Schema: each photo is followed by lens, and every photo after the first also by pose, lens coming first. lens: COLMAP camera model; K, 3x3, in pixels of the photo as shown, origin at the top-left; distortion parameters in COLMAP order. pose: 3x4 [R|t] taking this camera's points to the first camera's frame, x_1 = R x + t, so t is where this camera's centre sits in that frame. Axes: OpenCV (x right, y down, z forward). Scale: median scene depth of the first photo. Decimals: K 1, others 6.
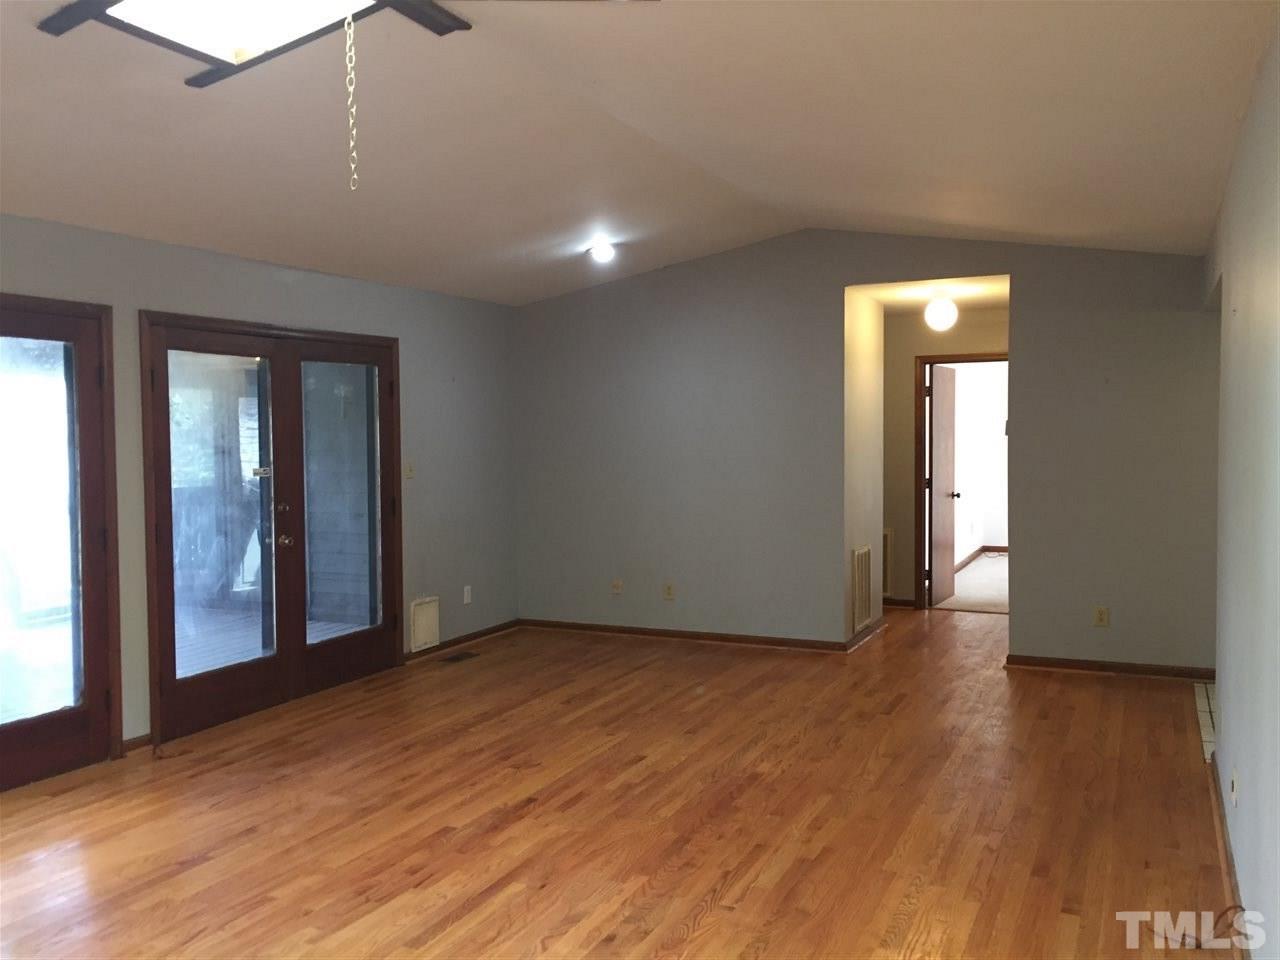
lens RADIAL K [[1109.4, 0, 635.6], [0, 1109.4, 479.5], [0, 0, 1]] dist [0.040517, -0.001516]
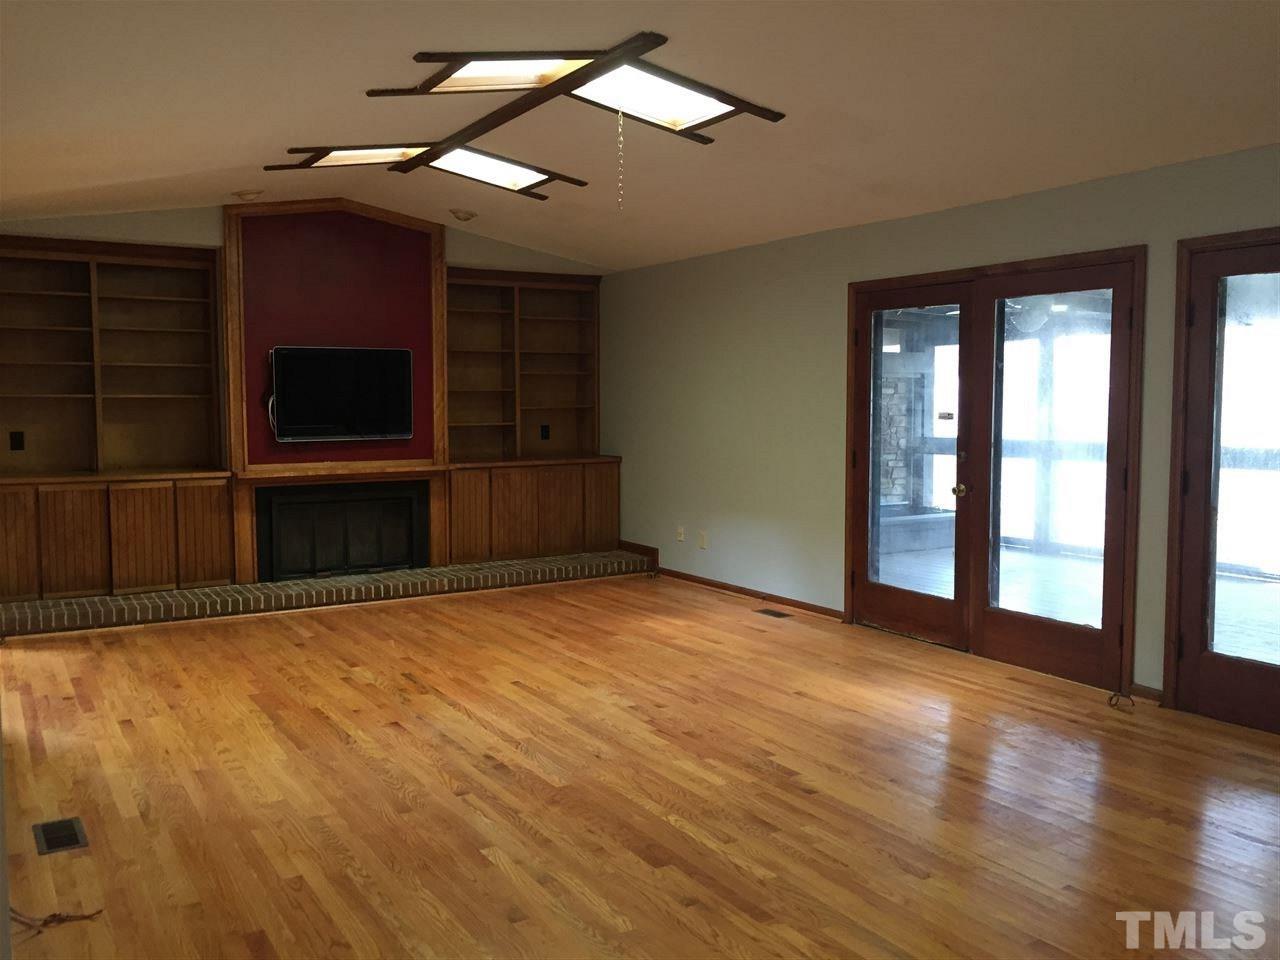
lens RADIAL K [[1109.4, 0, 635.5], [0, 1109.4, 479.0], [0, 0, 1]] dist [0.040517, -0.001516]
pose [[-0.562085, 0.075650, -0.823613, 0.695975], [-0.024679, 0.993831, 0.108128, -0.051340], [0.826711, 0.081103, -0.556750, 1.359856]]
